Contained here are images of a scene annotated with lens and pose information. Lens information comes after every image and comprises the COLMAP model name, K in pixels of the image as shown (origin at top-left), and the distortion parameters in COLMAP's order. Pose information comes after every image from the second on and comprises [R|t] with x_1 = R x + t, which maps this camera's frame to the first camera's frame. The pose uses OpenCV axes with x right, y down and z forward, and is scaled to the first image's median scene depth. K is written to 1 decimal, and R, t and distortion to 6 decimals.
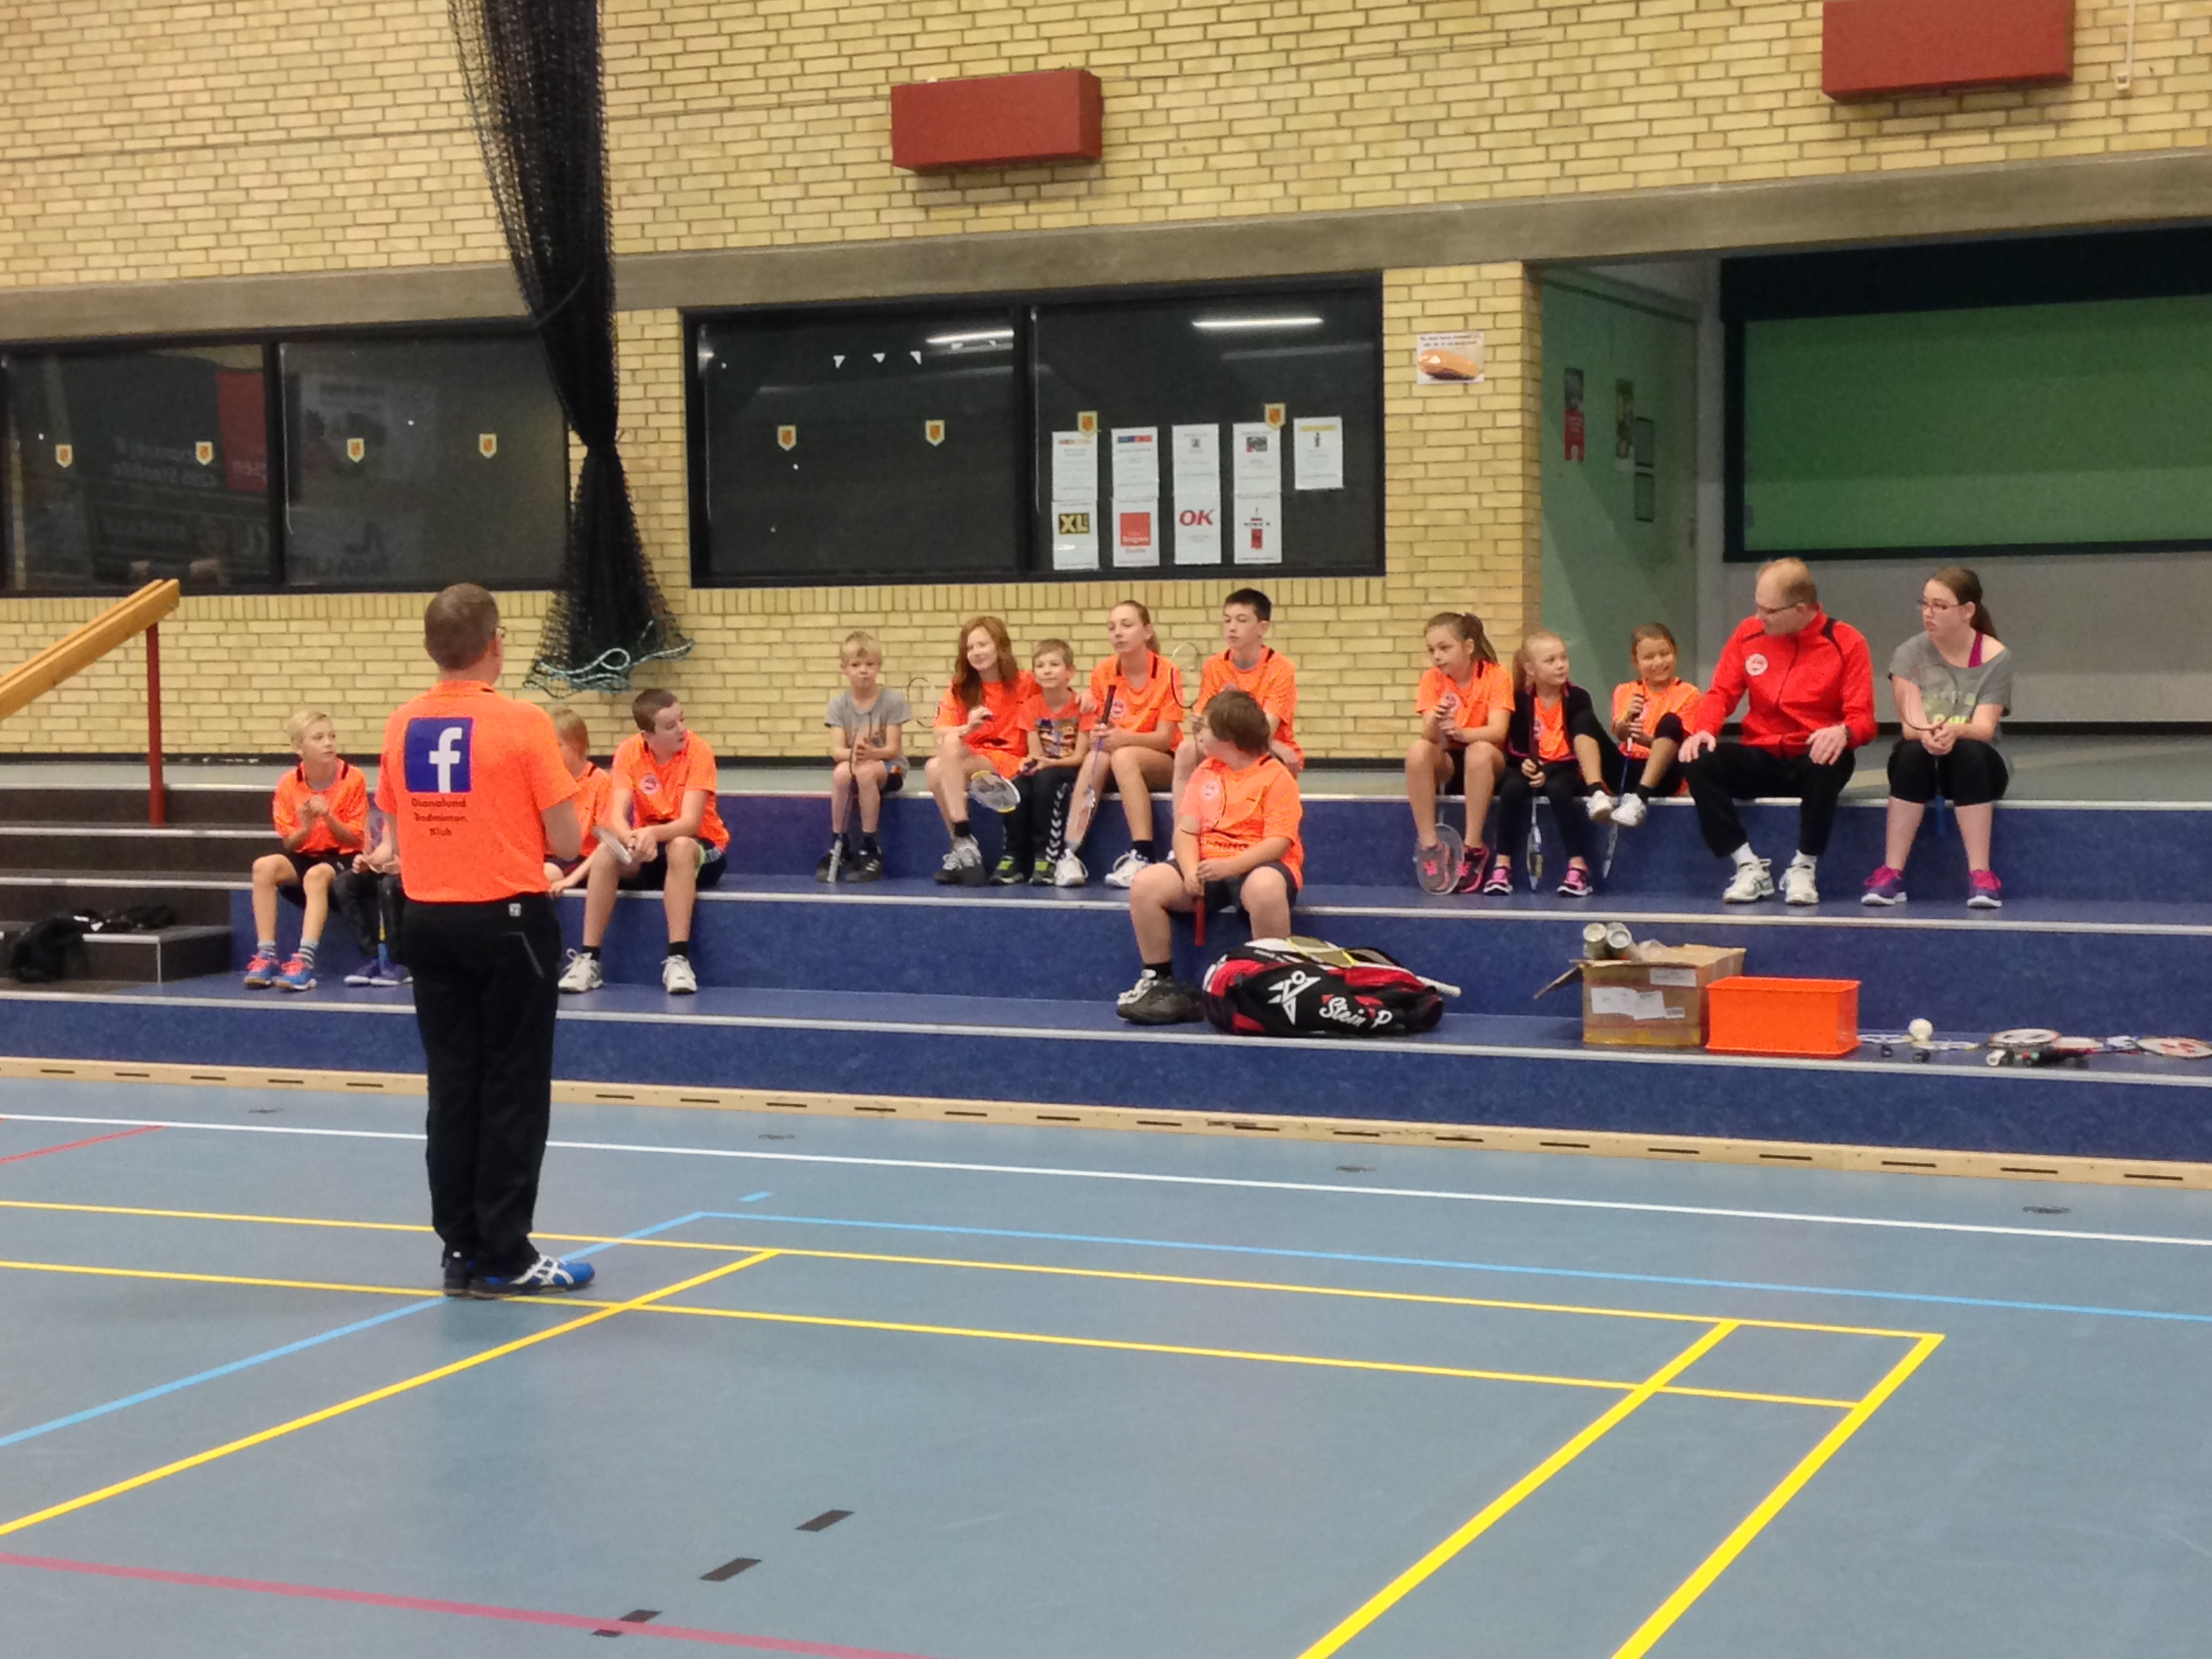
lens RADIAL K [[3594.8, 0, 1060.6], [0, 3594.8, 788.7], [0, 0, 1]] dist [0.191759, 0.000000]
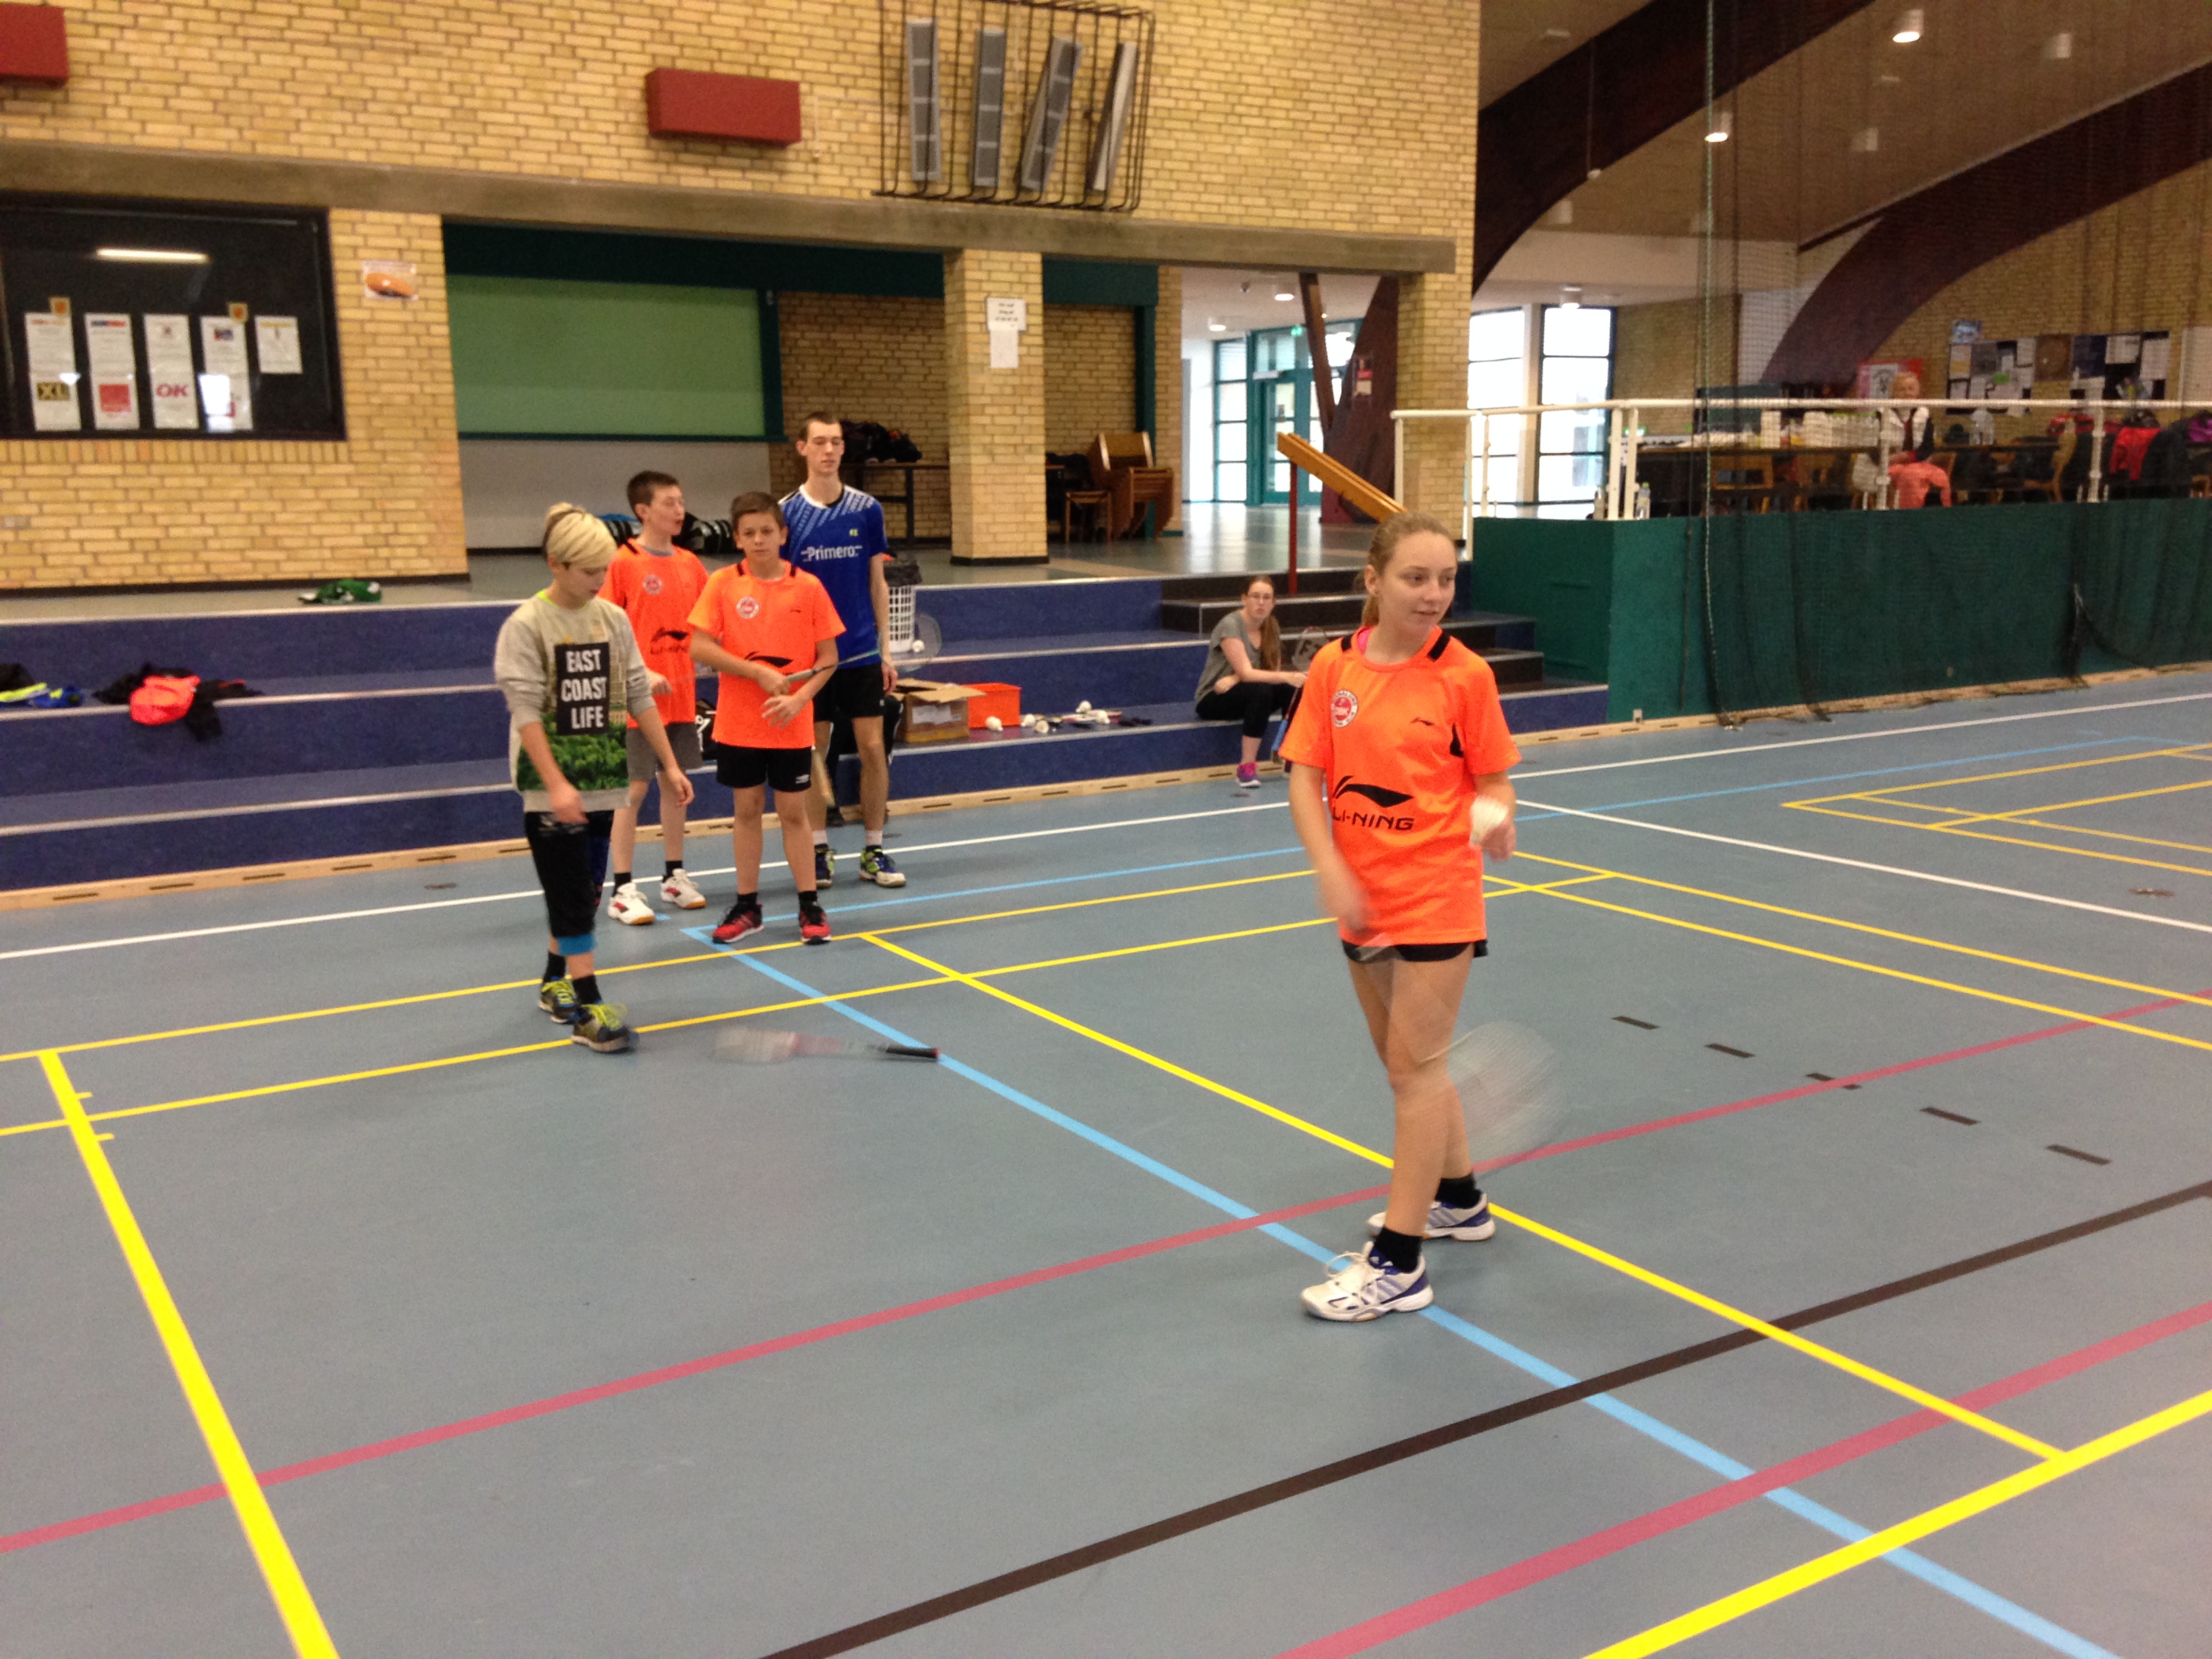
lens RADIAL K [[2105.9, 0, 1107.7], [0, 2105.9, 841.3], [0, 0, 1]] dist [0.067955, 0.000000]
pose [[0.547979, -0.136452, 0.825288, -0.437377], [0.042097, 0.989854, 0.135710, -0.006849], [-0.835432, -0.039624, 0.548163, 0.317112]]
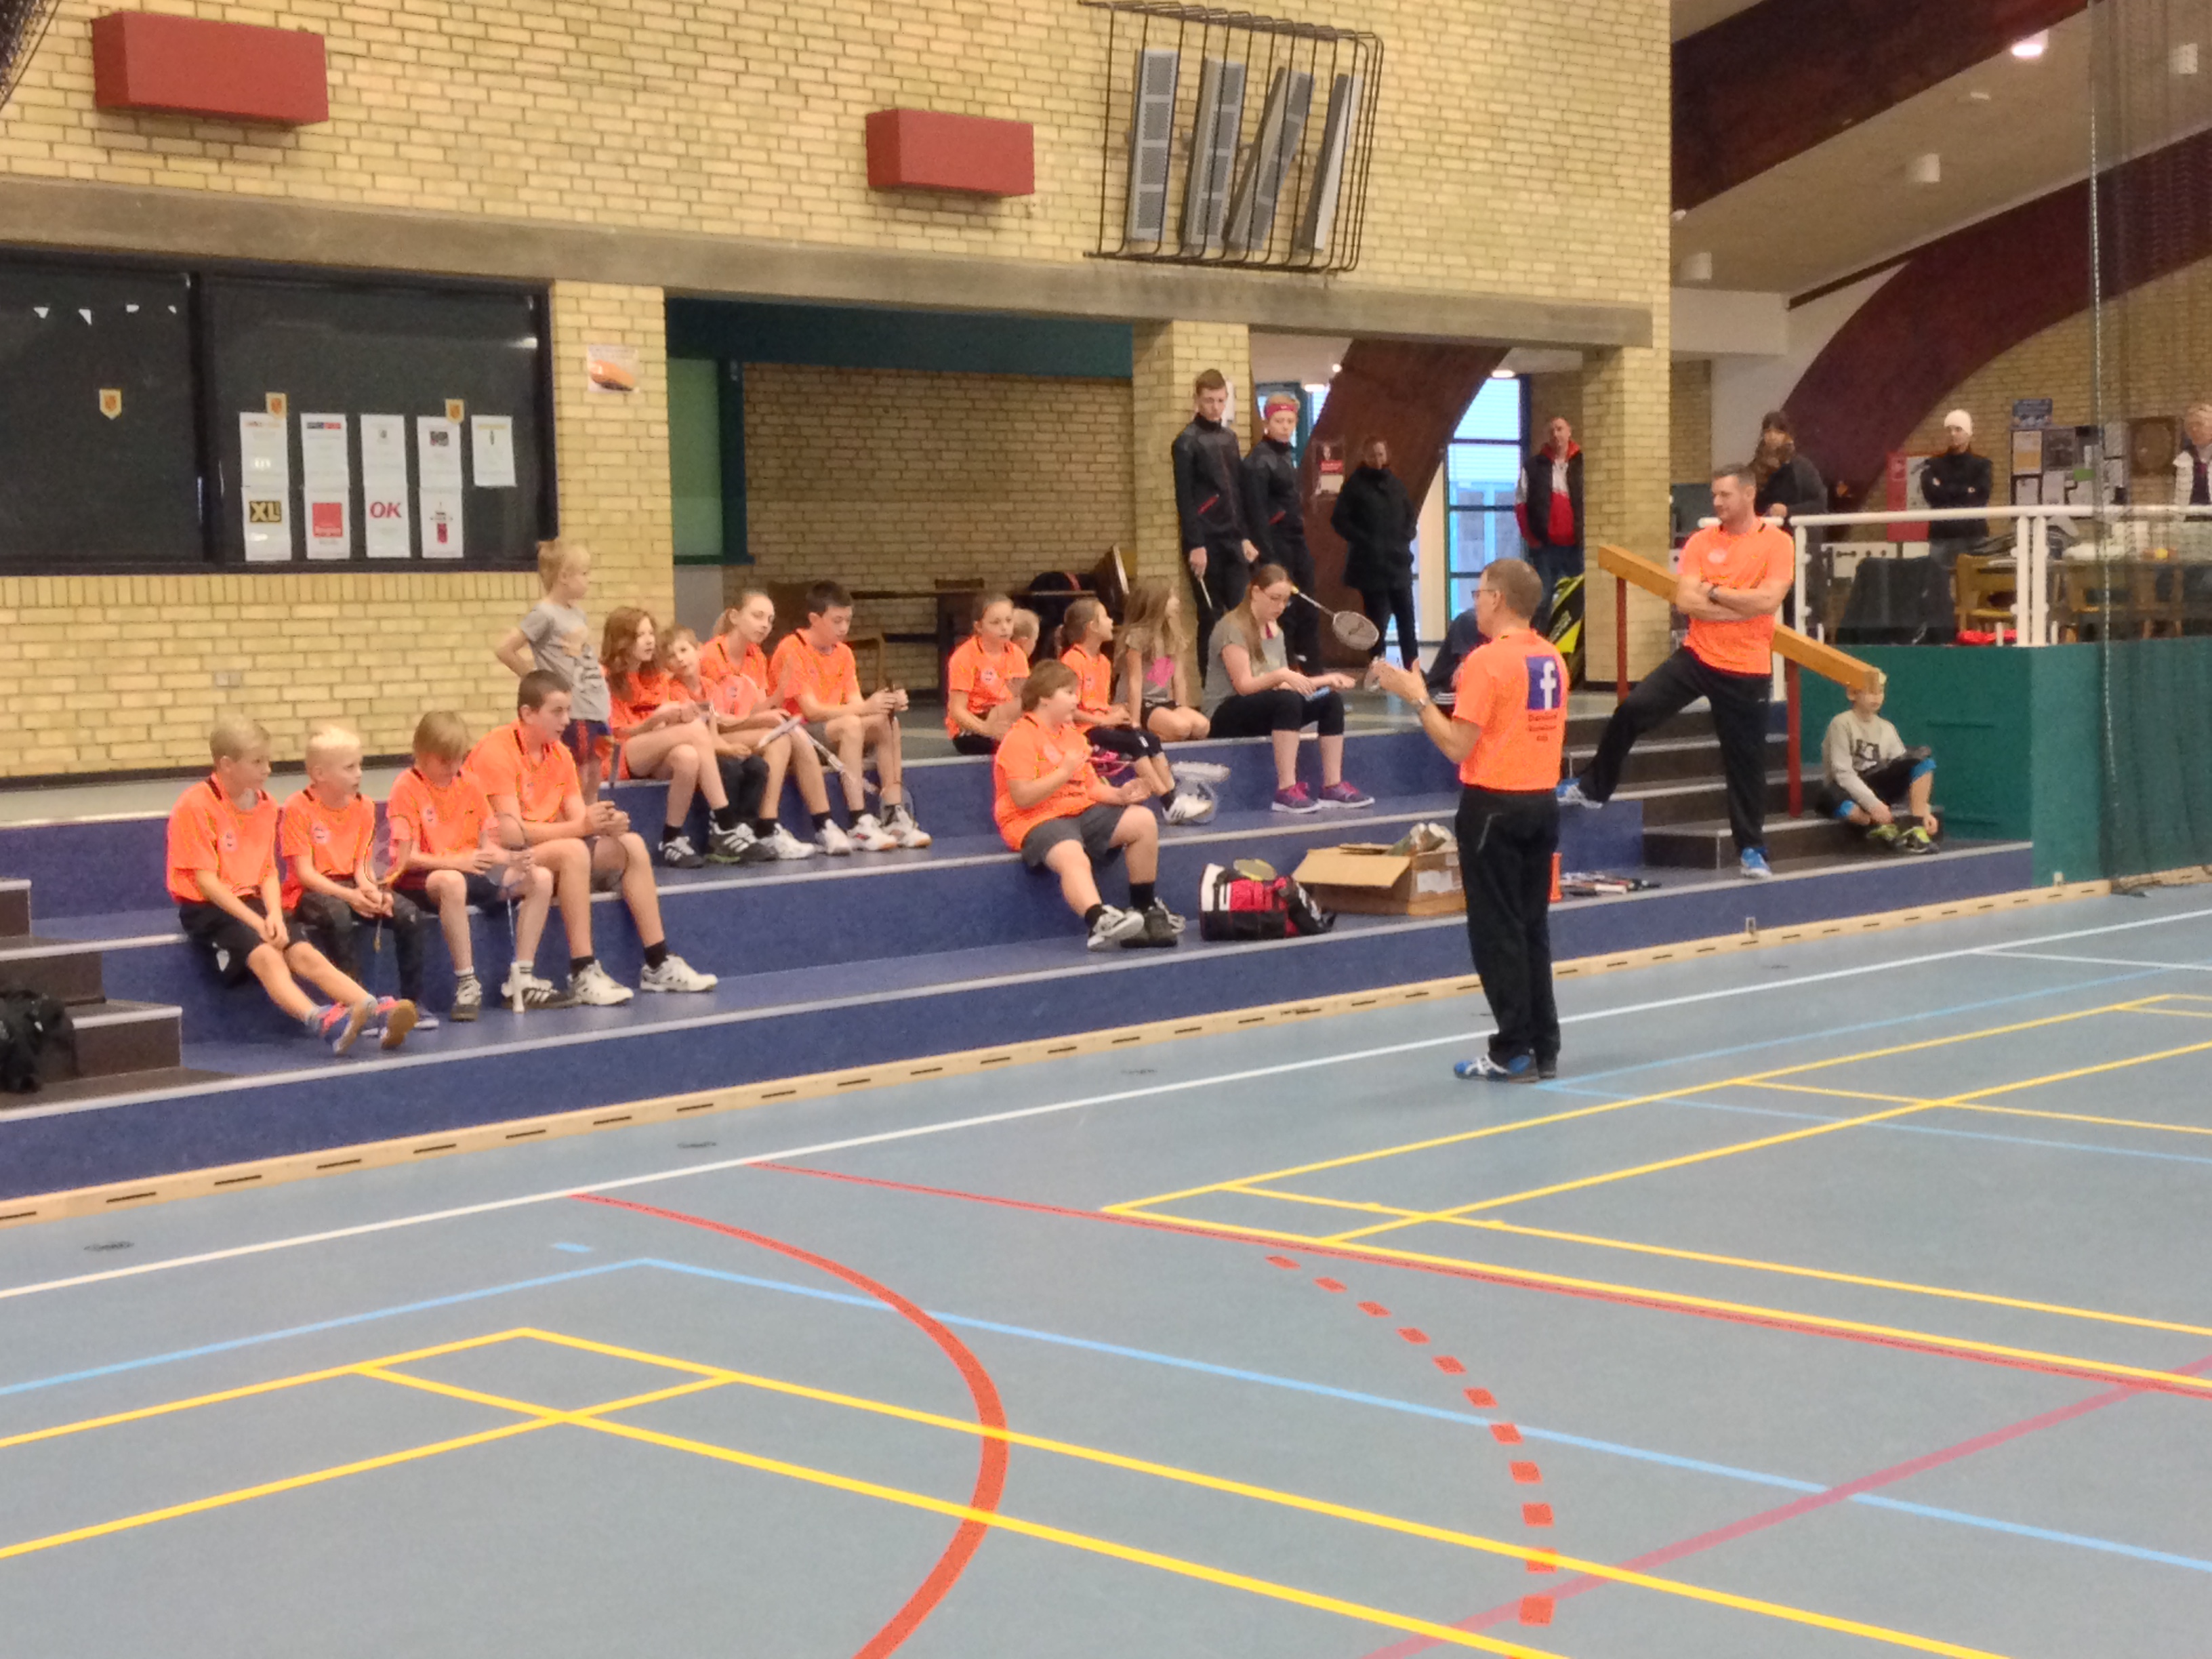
lens RADIAL K [[3594.8, 0, 1128.6], [0, 3594.8, 794.9], [0, 0, 1]] dist [0.191759, 0.000000]
pose [[0.320453, -0.046283, 0.946133, -0.862195], [0.061545, 0.997713, 0.027961, -0.013403], [-0.945263, 0.049270, 0.322568, 0.509341]]
